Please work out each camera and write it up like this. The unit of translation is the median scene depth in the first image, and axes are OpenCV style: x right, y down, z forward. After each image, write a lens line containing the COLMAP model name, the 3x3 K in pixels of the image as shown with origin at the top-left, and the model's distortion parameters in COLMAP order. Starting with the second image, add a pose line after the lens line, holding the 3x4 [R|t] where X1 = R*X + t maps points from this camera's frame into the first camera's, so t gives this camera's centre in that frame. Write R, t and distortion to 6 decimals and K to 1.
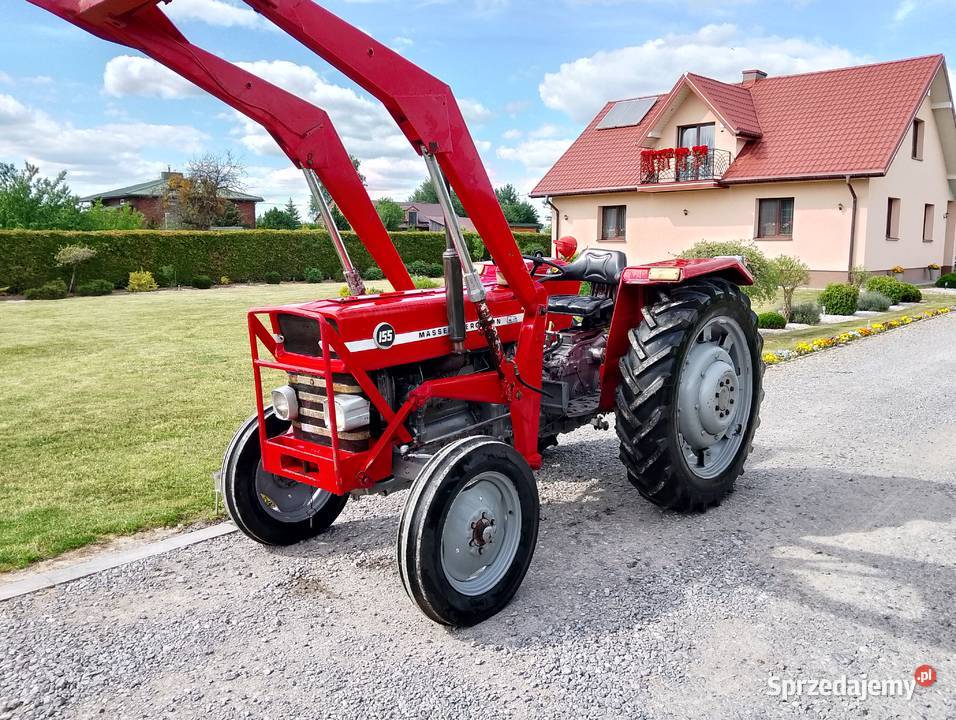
lens RADIAL K [[817.8, 0, 471.8], [0, 817.8, 378.0], [0, 0, 1]] dist [0.072217, -0.176903]
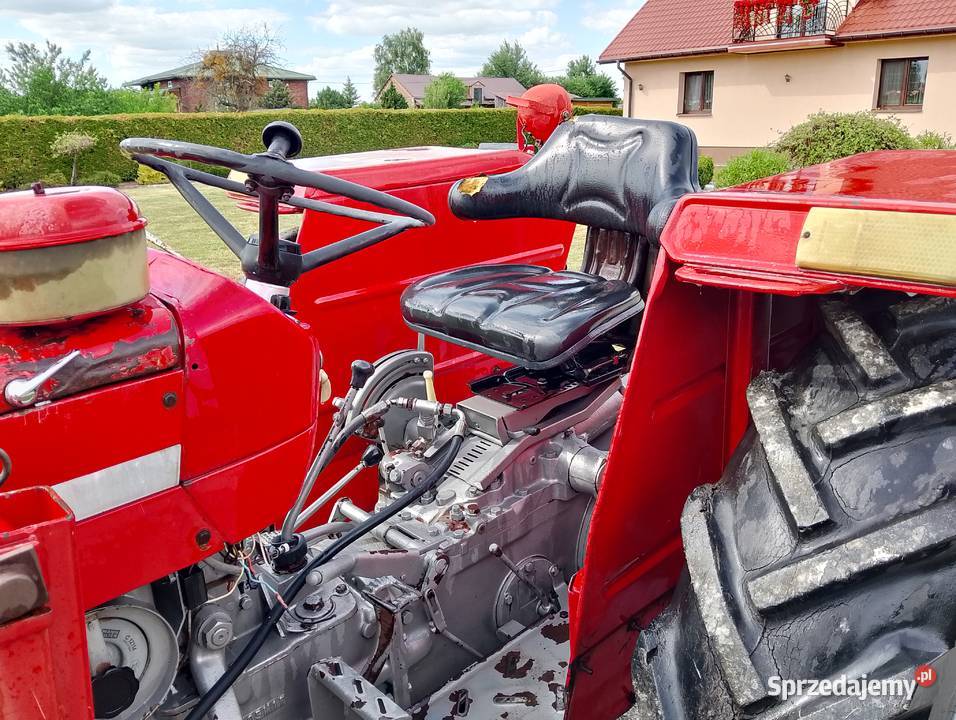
lens RADIAL K [[782.8, 0, 471.8], [0, 782.8, 356.0], [0, 0, 1]] dist [0.022961, -0.082695]
pose [[0.994446, 0.012512, -0.104501, 0.031308], [0.000736, 0.992057, 0.125785, -0.024203], [0.105244, -0.125164, 0.986538, 0.159149]]
